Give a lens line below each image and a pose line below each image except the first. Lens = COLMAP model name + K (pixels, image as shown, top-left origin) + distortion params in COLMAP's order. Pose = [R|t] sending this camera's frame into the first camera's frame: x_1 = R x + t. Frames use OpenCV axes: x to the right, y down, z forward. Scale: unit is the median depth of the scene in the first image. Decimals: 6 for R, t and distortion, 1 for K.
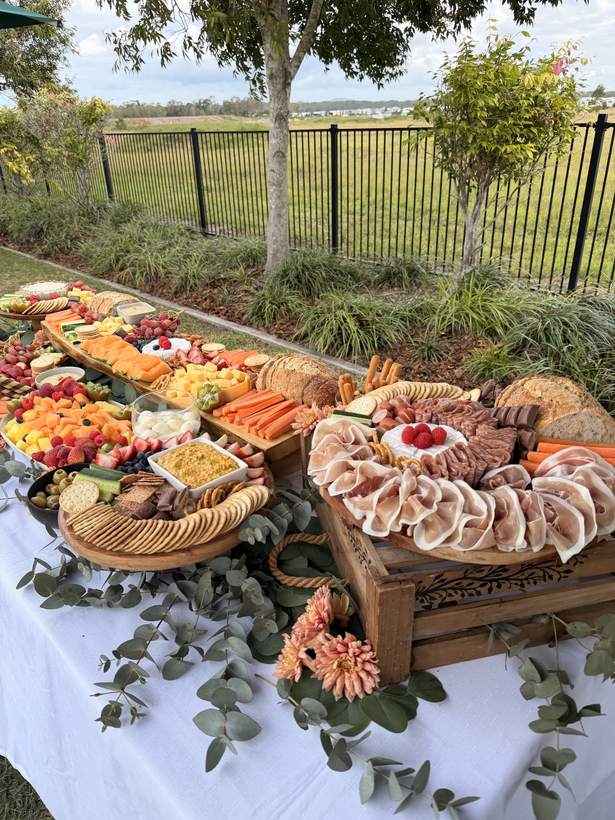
lens RADIAL K [[580.8, 0, 322.6], [0, 580.8, 410.3], [0, 0, 1]] dist [0.080010, -0.283906]
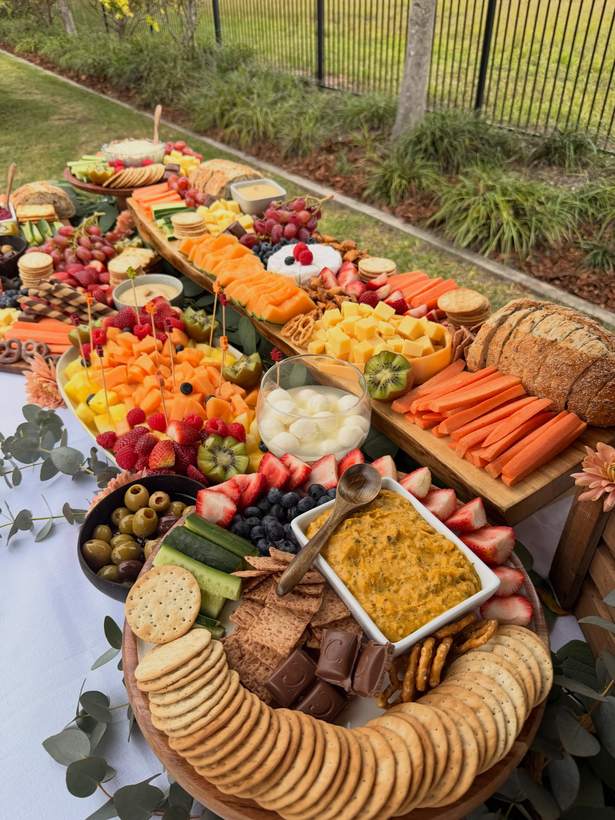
lens RADIAL K [[589.1, 0, 307.5], [0, 589.1, 410.0], [0, 0, 1]] dist [0.011566, -0.097235]
pose [[0.980586, 0.117247, -0.157174, -0.122786], [-0.082814, 0.974178, 0.210046, -0.071635], [0.177743, -0.192952, 0.964975, 0.294844]]
